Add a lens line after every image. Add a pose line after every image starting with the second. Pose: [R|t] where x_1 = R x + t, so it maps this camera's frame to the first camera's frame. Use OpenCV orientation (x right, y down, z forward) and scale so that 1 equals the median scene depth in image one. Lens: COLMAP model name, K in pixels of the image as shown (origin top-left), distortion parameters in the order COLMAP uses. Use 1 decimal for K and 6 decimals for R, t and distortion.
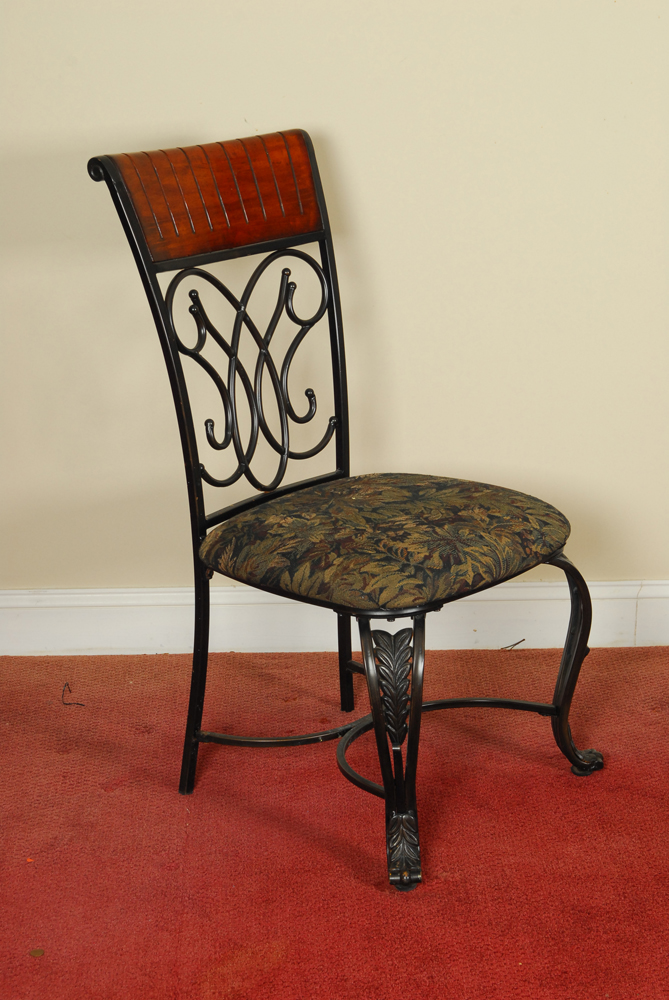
lens RADIAL K [[1977.8, 0, 353.9], [0, 1977.8, 517.7], [0, 0, 1]] dist [0.008107, 0.212528]
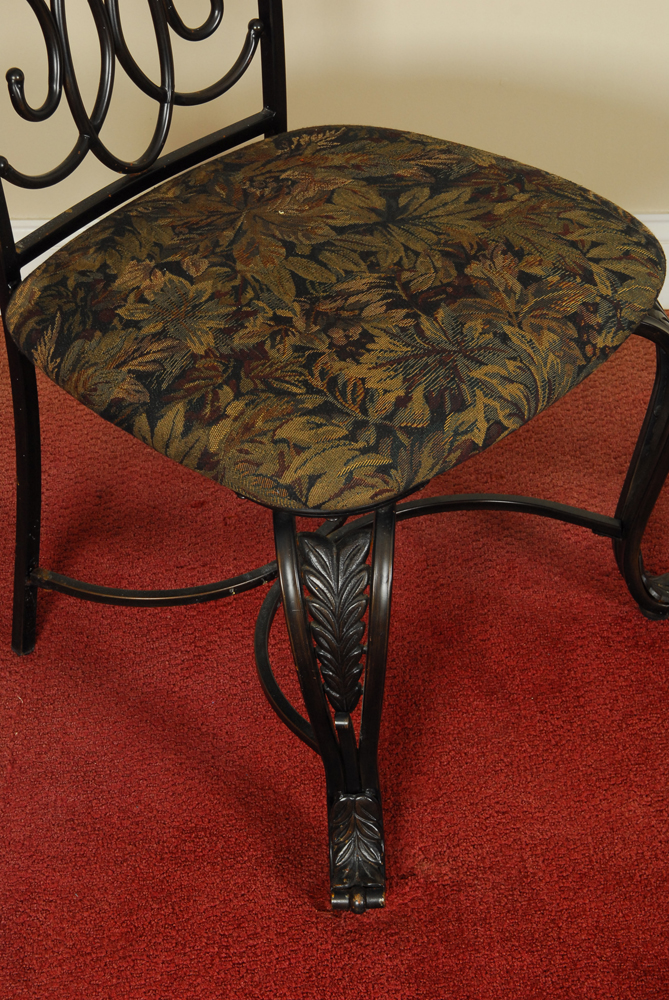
lens RADIAL K [[1977.8, 0, 353.9], [0, 1977.8, 517.7], [0, 0, 1]] dist [0.008107, 0.212528]
pose [[0.999803, 0.012732, -0.015200, 0.030818], [-0.006245, 0.929795, 0.368025, -0.139368], [0.018818, -0.367858, 0.929692, 0.459925]]
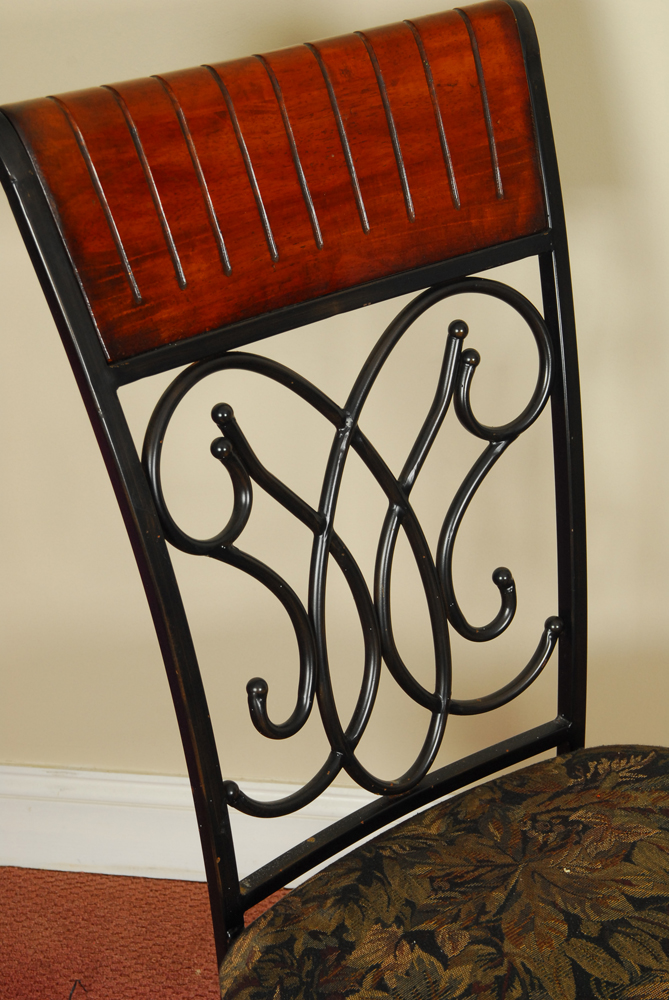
lens RADIAL K [[1977.8, 0, 353.9], [0, 1977.8, 517.7], [0, 0, 1]] dist [0.008107, 0.212528]
pose [[0.981448, 0.062986, -0.181088, 0.029626], [-0.033140, 0.986012, 0.163349, -0.165418], [0.188843, -0.154317, 0.969806, 0.581095]]
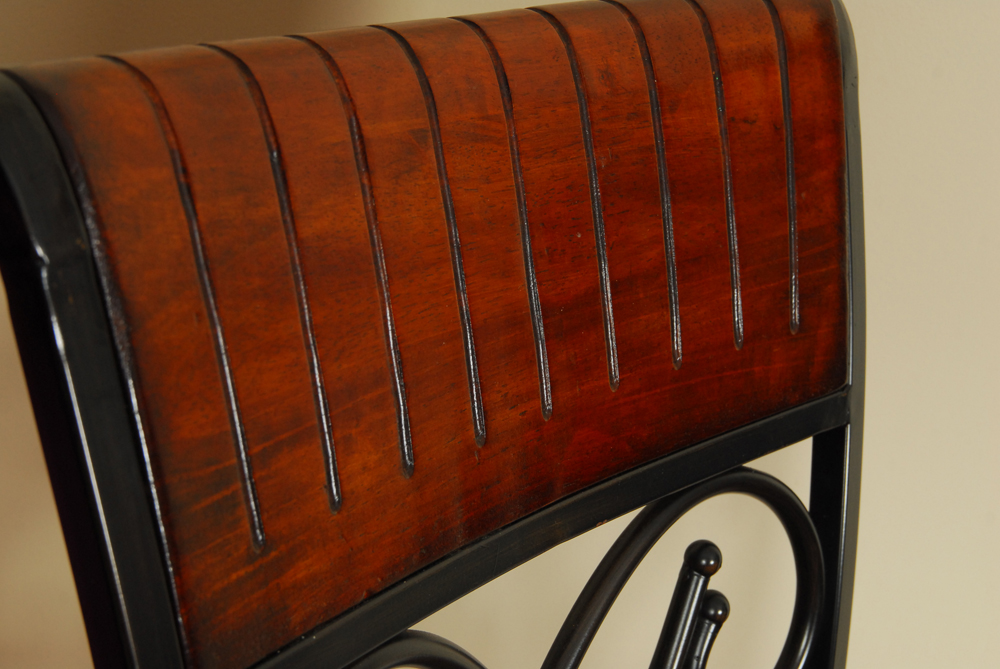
lens RADIAL K [[1977.8, 0, 589.3], [0, 1977.8, 336.0], [0, 0, 1]] dist [0.008107, 0.212528]
pose [[0.973866, 0.155164, 0.165861, -0.100424], [-0.168523, 0.983232, 0.069676, -0.177909], [-0.152269, -0.095807, 0.983685, 0.808460]]
